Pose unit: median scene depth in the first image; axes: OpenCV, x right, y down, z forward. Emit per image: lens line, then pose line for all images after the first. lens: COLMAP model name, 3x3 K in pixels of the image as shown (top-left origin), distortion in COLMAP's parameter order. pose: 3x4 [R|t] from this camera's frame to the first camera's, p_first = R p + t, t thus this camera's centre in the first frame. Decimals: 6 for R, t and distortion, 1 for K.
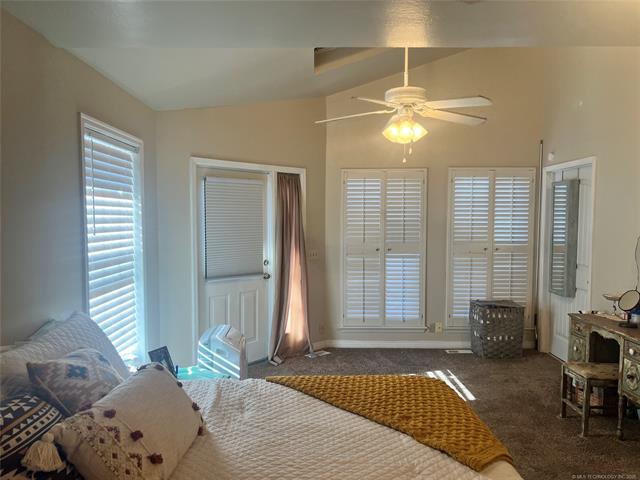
lens RADIAL K [[478.1, 0, 320.0], [0, 478.1, 240.0], [0, 0, 1]] dist [0.017214, -0.000829]
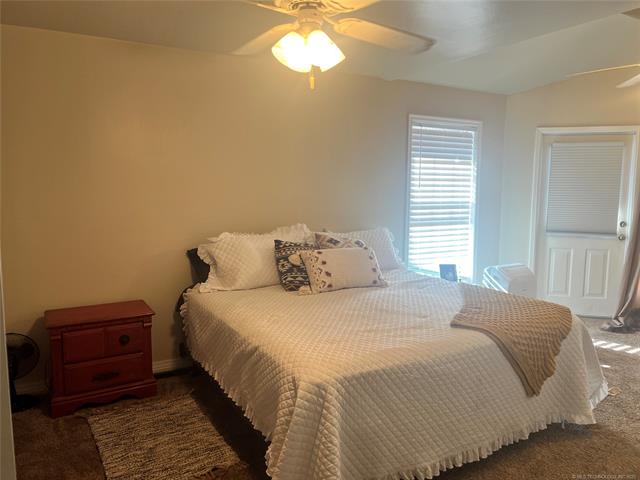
lens RADIAL K [[480.7, 0, 320.0], [0, 480.7, 240.0], [0, 0, 1]] dist [0.000365, -0.001694]
pose [[0.492173, 0.097517, -0.865018, 0.524921], [-0.046496, 0.995232, 0.085742, 0.027511], [0.869255, -0.001980, 0.494360, -0.063072]]
